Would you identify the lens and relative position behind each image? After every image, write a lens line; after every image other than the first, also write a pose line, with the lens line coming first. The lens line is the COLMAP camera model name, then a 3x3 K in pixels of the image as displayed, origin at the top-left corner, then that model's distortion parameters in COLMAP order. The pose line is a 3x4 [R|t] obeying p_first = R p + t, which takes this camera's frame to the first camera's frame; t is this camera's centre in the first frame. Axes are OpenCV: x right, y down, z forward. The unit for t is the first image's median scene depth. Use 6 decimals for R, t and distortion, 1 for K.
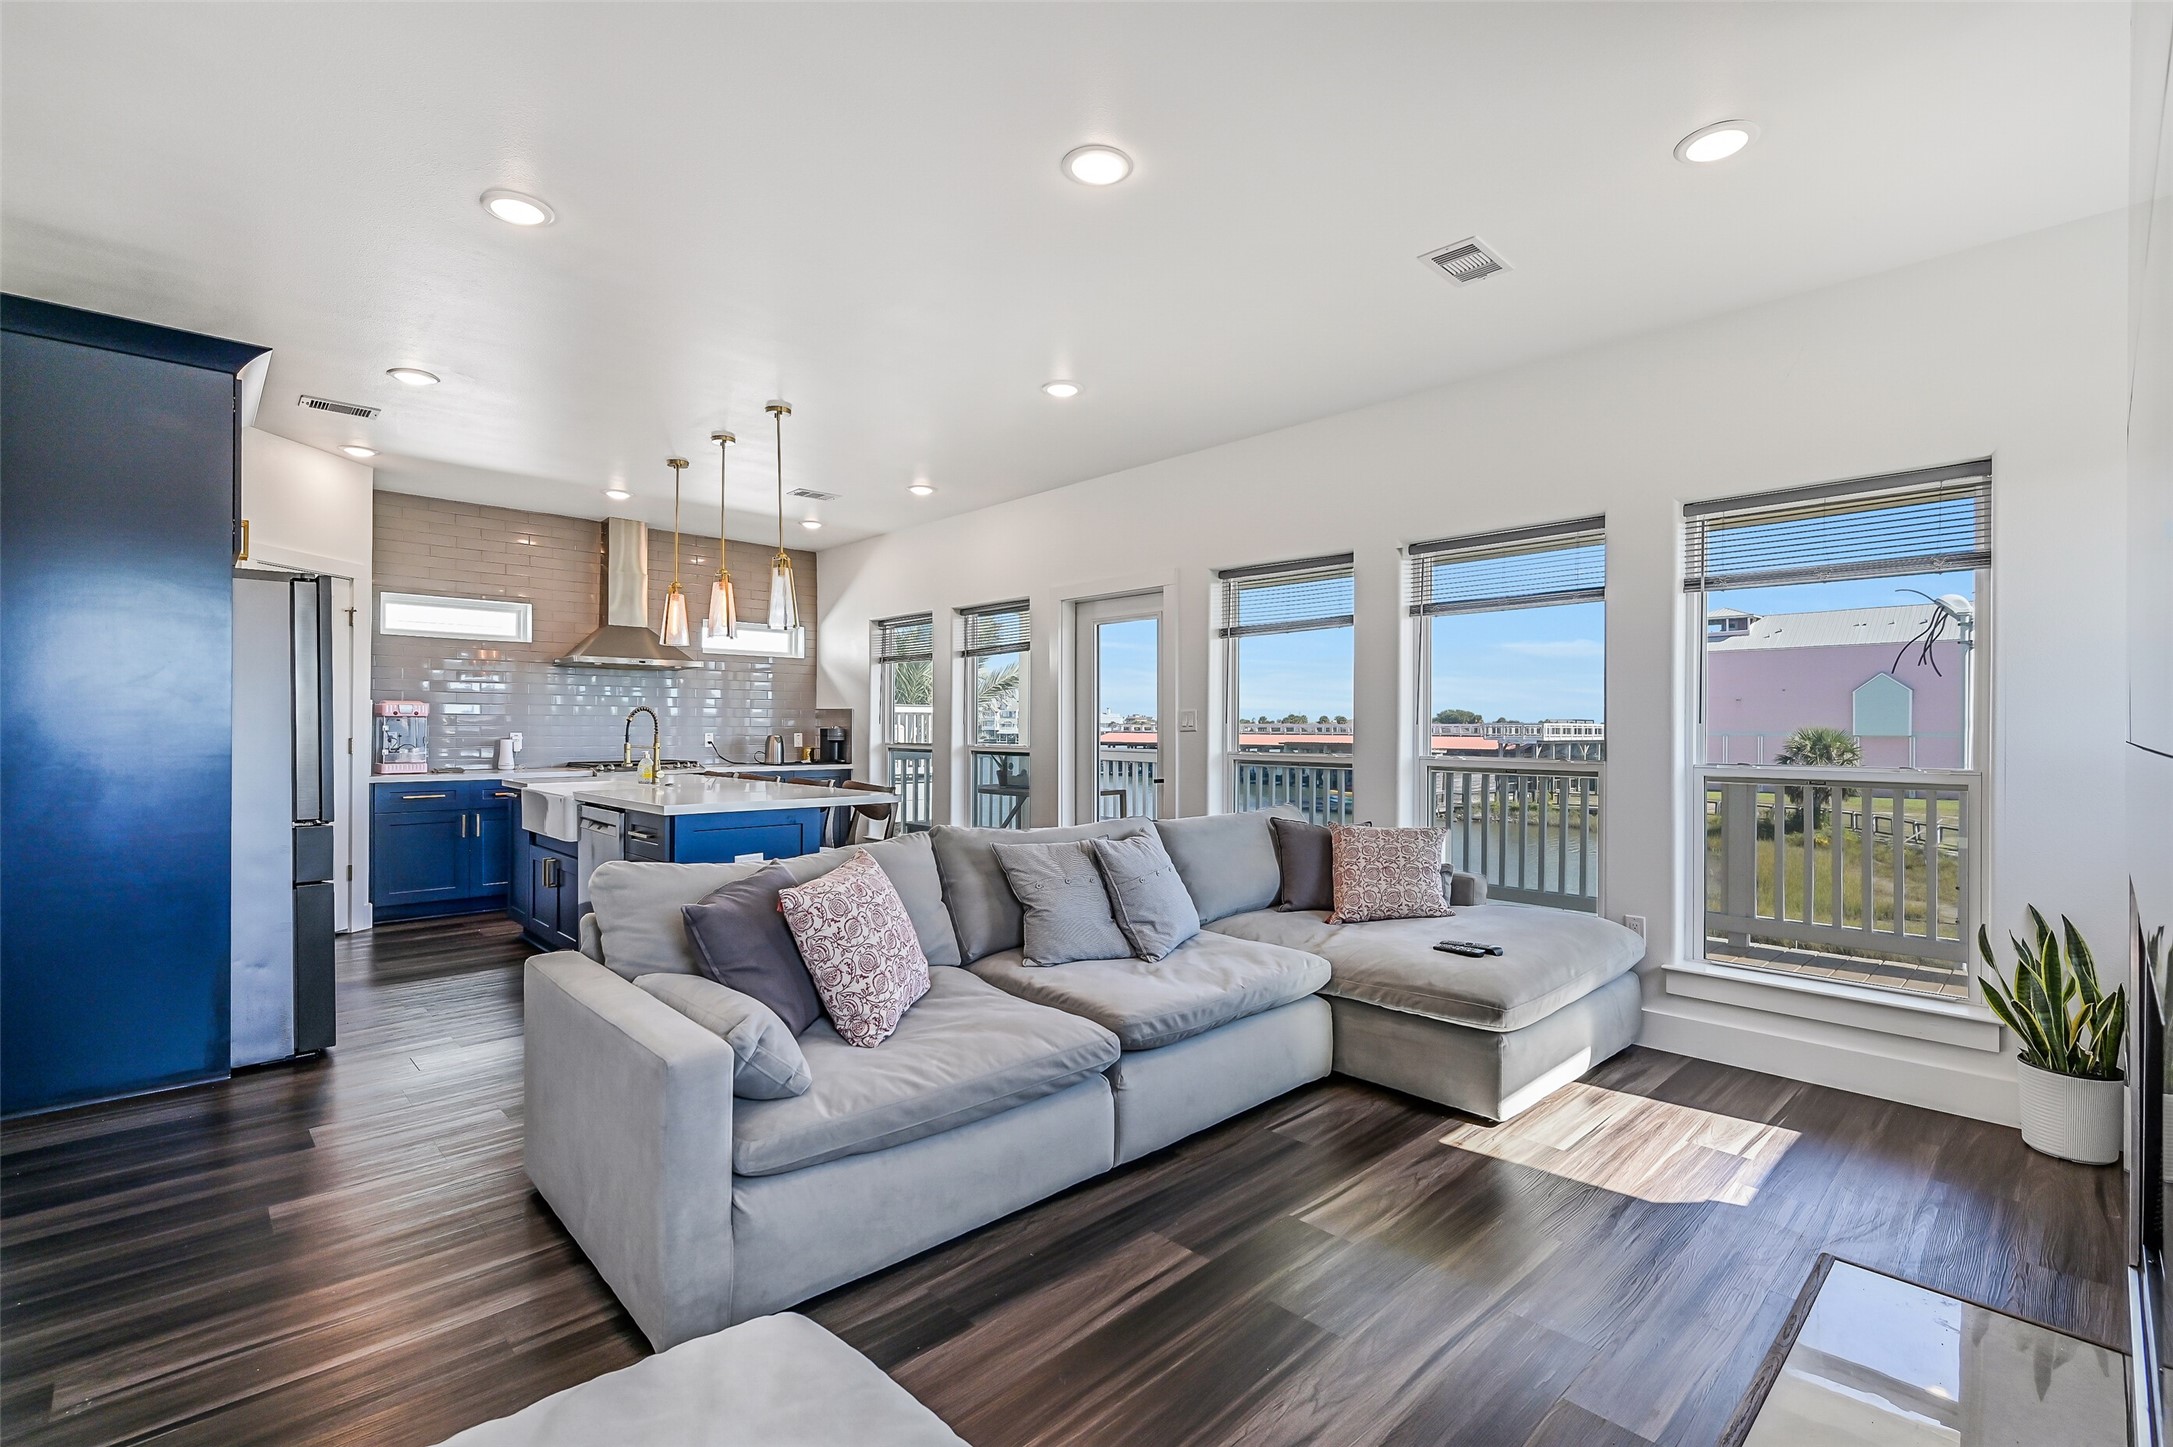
lens RADIAL K [[953.1, 0, 1083.0], [0, 953.1, 727.2], [0, 0, 1]] dist [0.001573, -0.000269]
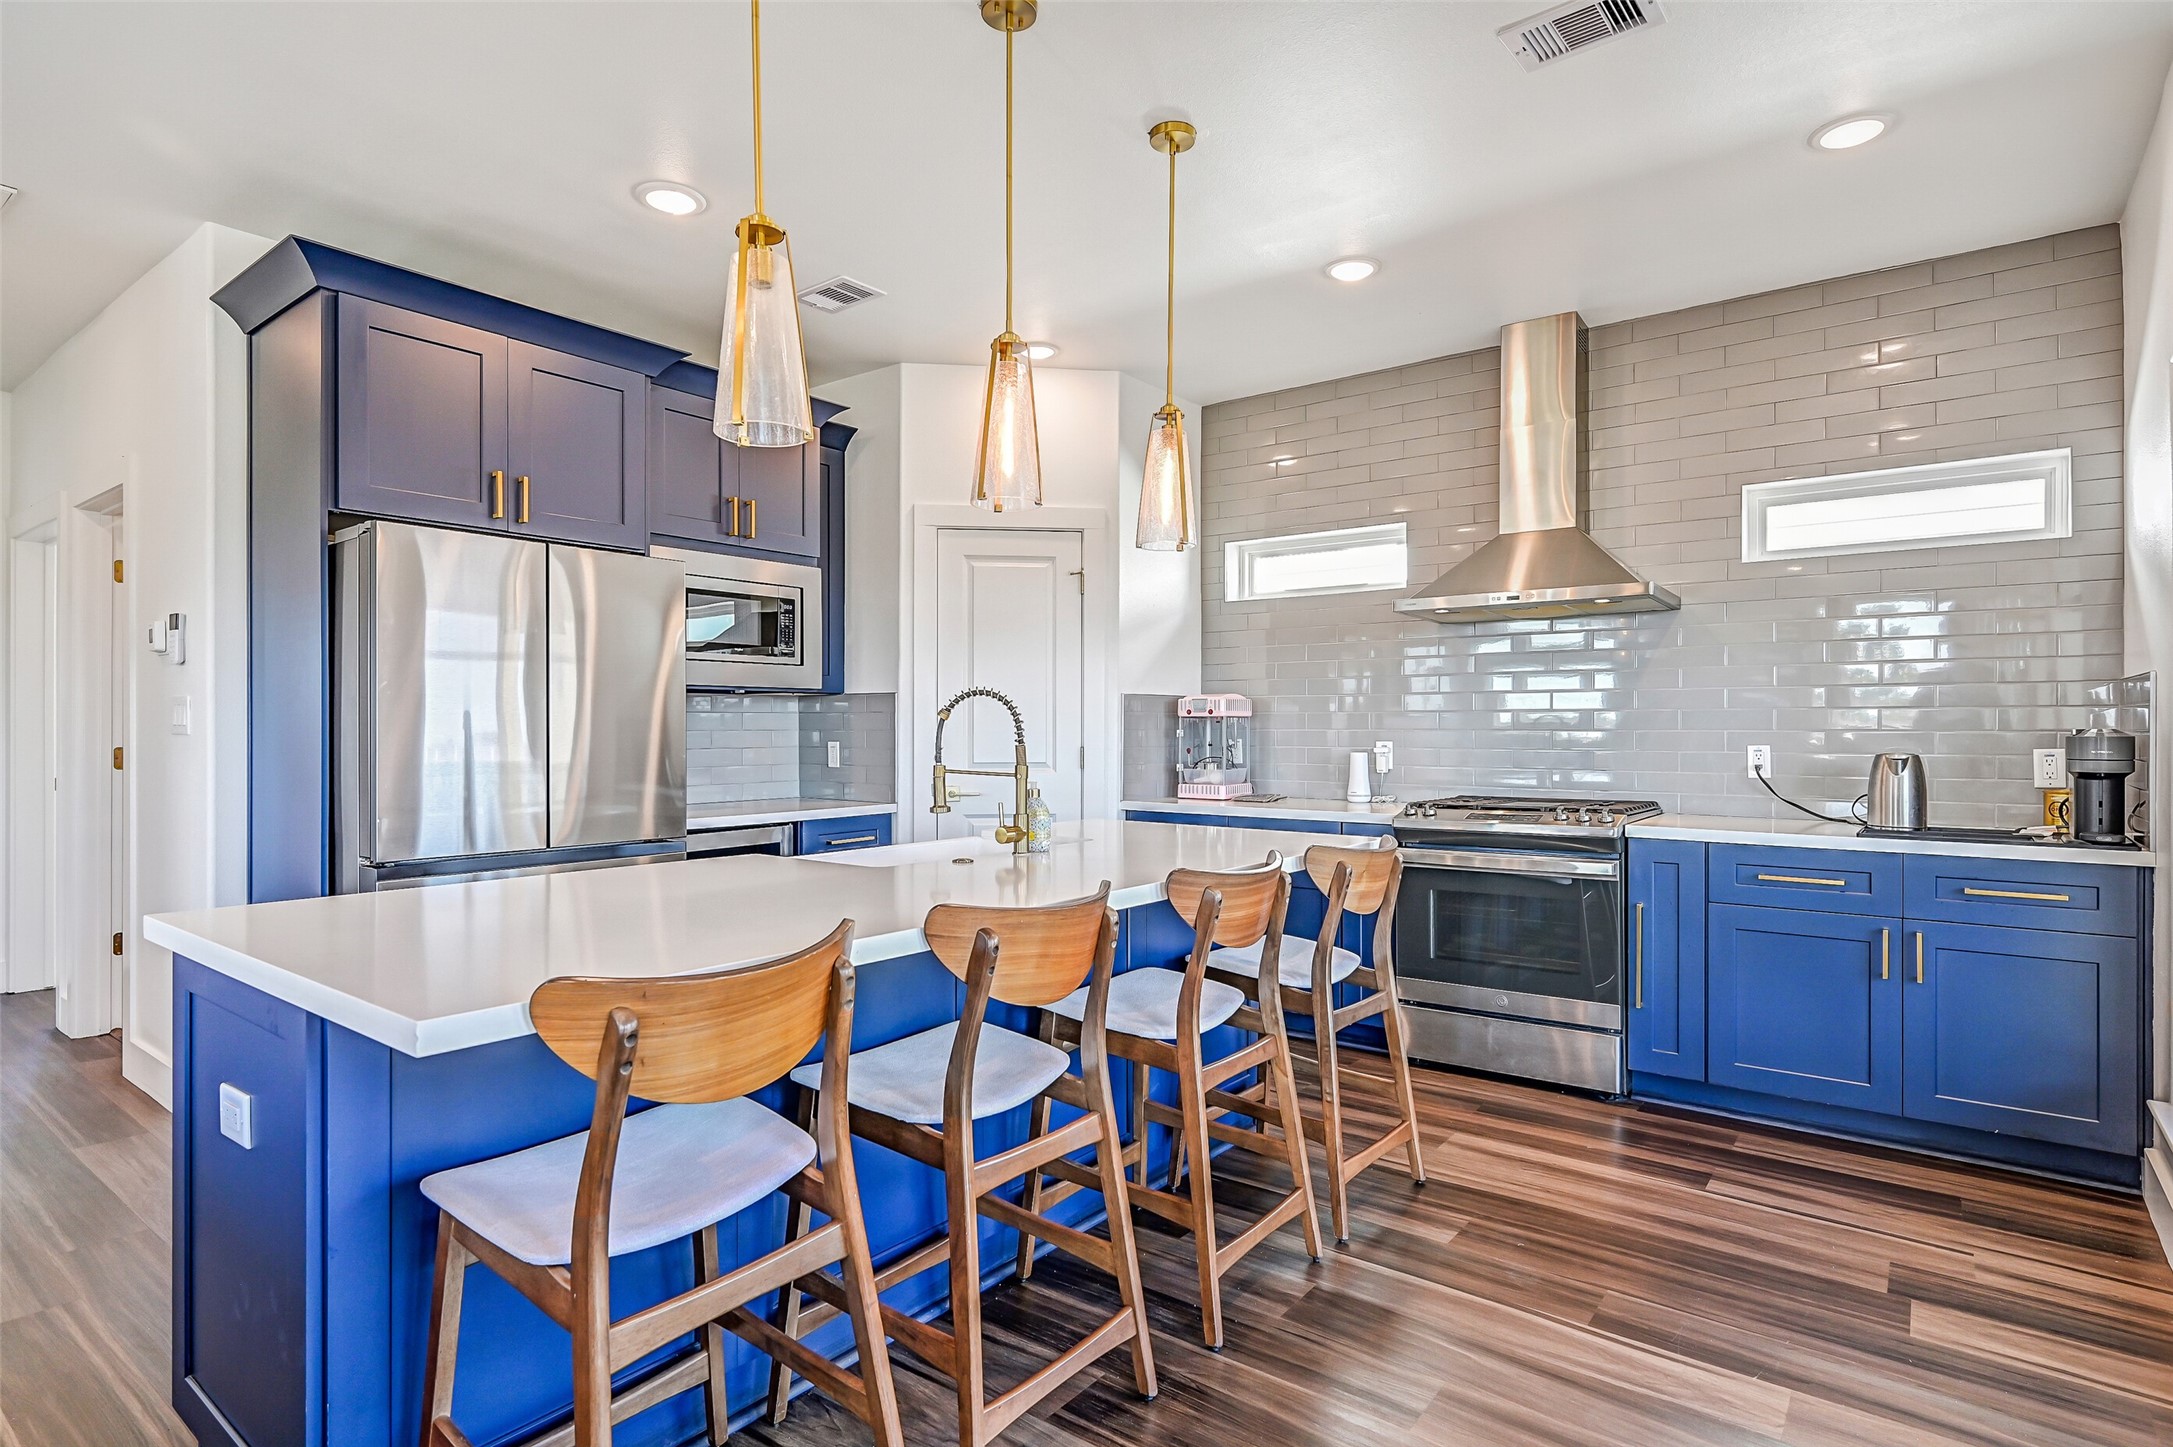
lens RADIAL K [[1116.2, 0, 1092.6], [0, 1116.2, 726.0], [0, 0, 1]] dist [-0.002867, 0.000734]
pose [[0.160083, -0.006640, -0.987081, 0.057225], [-0.000941, 0.999976, -0.006879, 0.000873], [0.987103, 0.002030, 0.160073, 0.607040]]
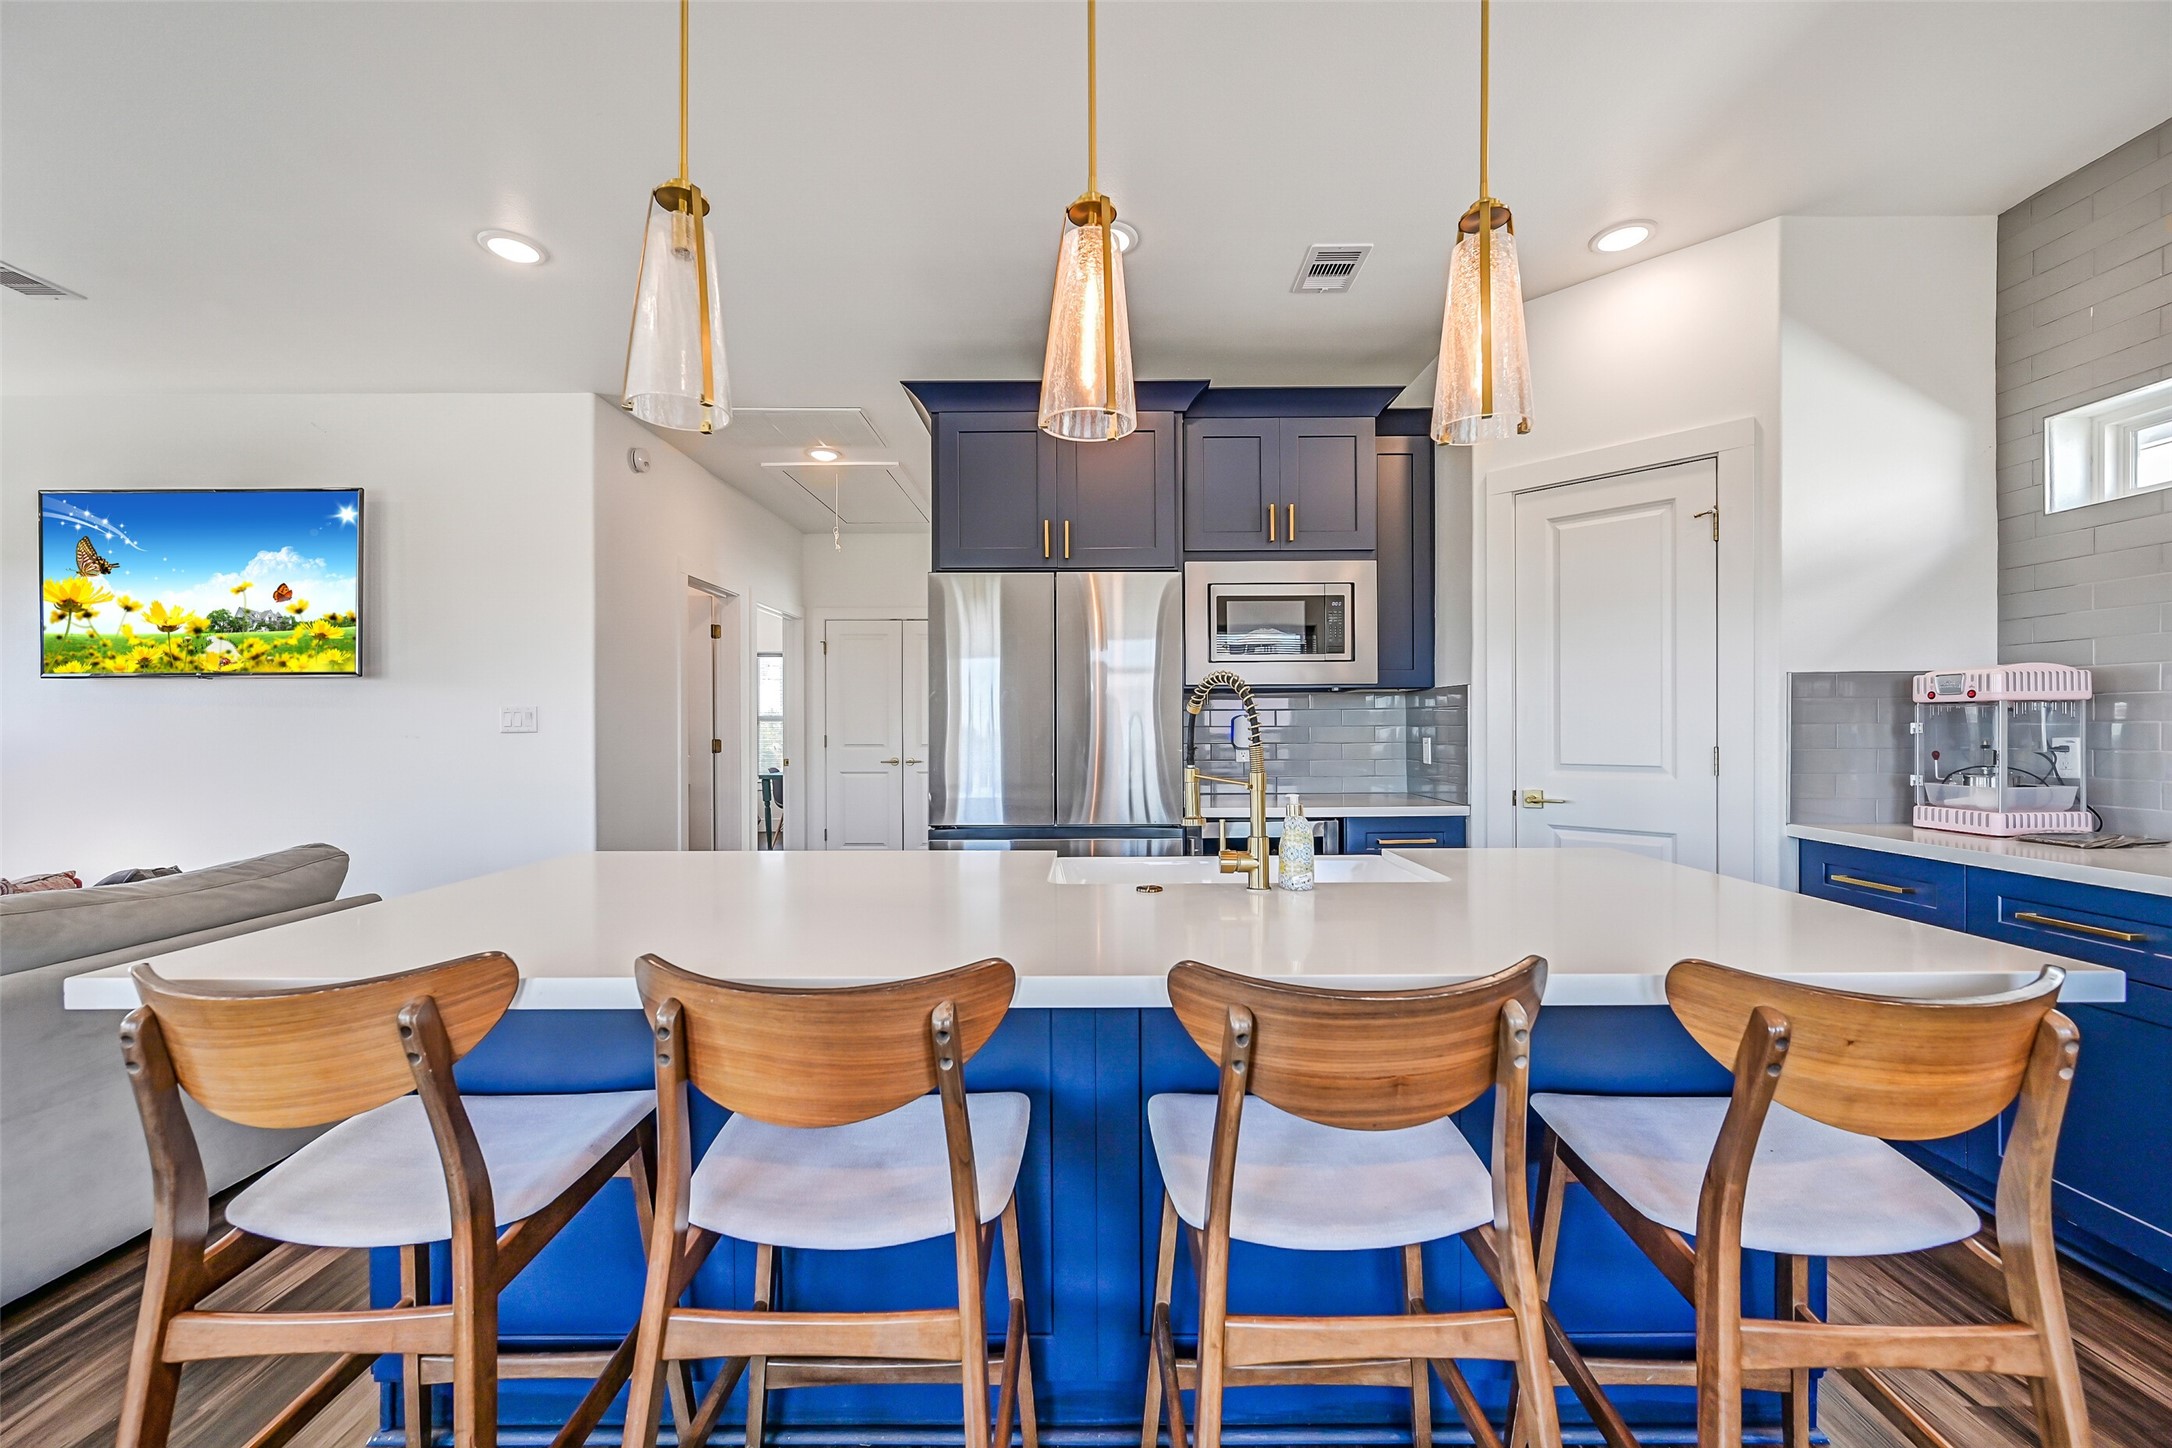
lens RADIAL K [[862.2, 0, 1096.1], [0, 862.2, 730.8], [0, 0, 1]] dist [0.002302, -0.000210]
pose [[-0.685127, 0.004325, -0.728411, -0.115823], [0.002749, 0.999991, 0.003353, -0.000239], [0.728418, 0.000295, -0.685133, 0.753520]]
